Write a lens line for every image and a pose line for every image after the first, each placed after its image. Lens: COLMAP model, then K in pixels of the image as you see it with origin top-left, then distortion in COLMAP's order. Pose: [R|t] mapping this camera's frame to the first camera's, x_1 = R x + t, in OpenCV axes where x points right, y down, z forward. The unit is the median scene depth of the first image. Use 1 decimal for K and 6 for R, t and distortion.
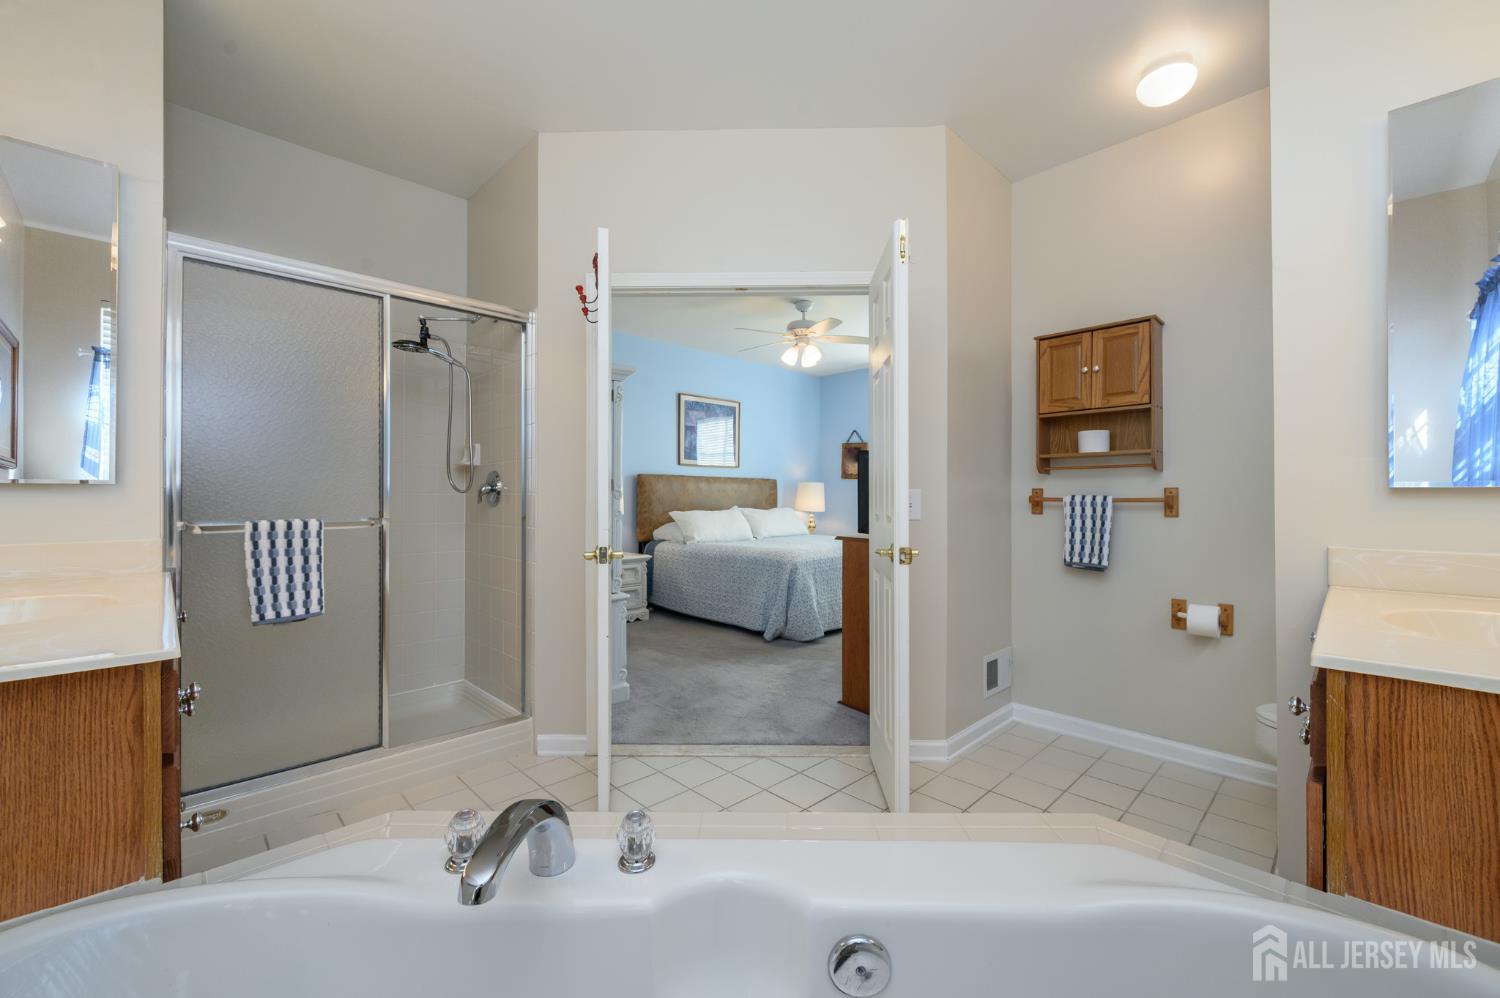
lens RADIAL K [[598.7, 0, 745.9], [0, 598.7, 495.6], [0, 0, 1]] dist [-0.000213, 0.000125]
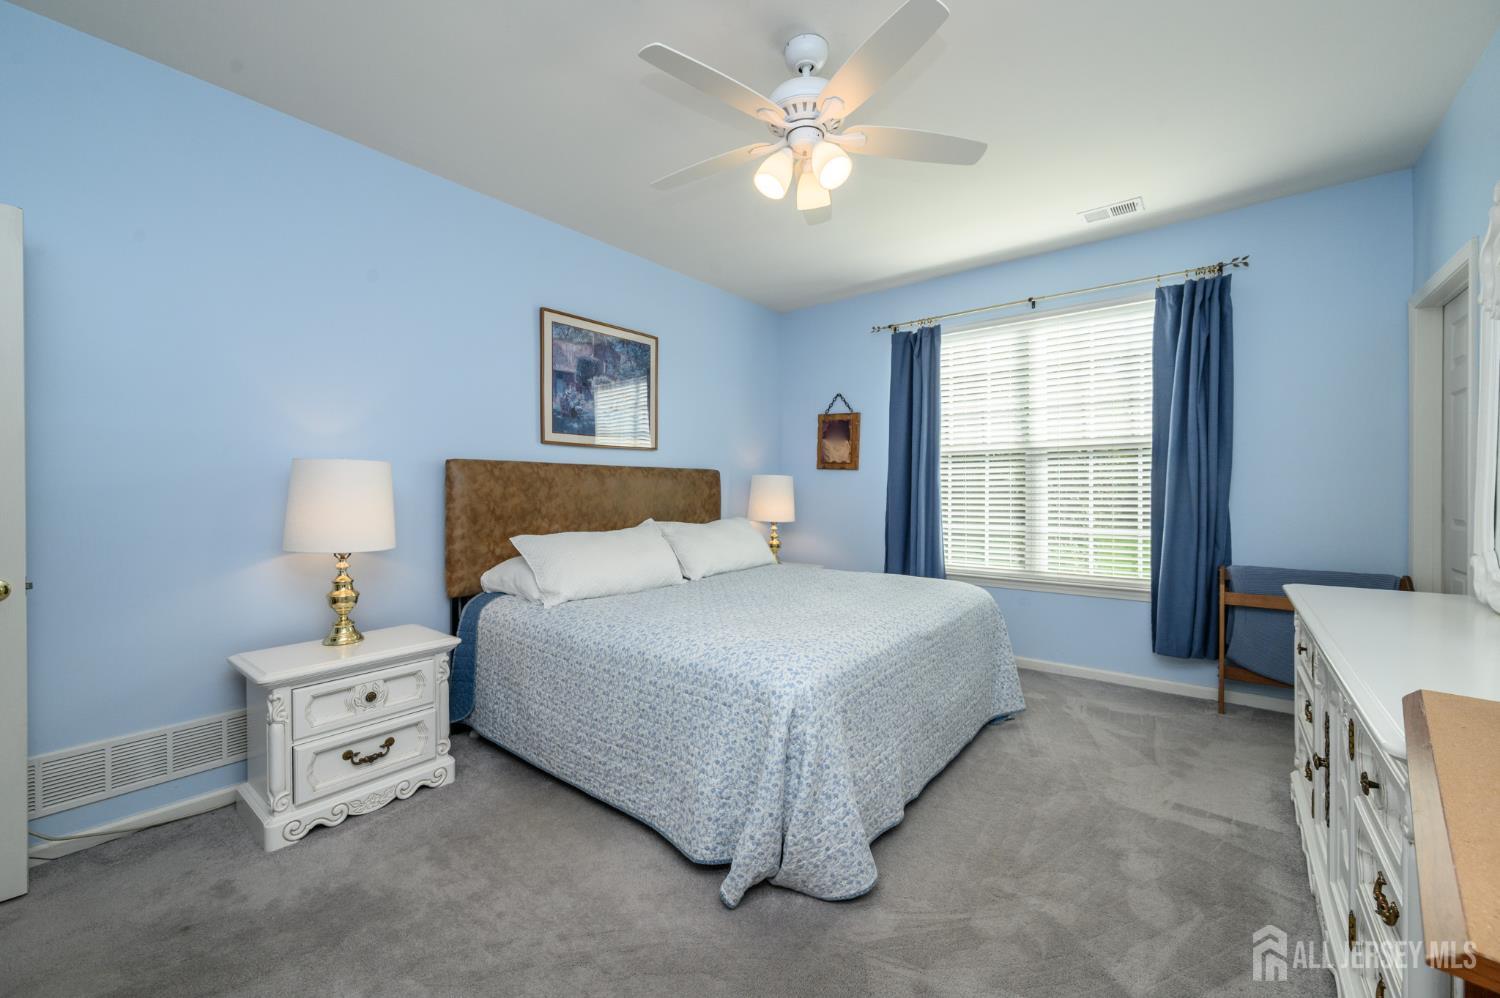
lens RADIAL K [[598.7, 0, 745.9], [0, 598.7, 495.6], [0, 0, 1]] dist [-0.000213, 0.000125]
pose [[0.991555, -0.006101, 0.129541, -0.000725], [0.004231, 0.999883, 0.014702, -0.011644], [-0.129615, -0.014029, 0.991465, 0.443962]]
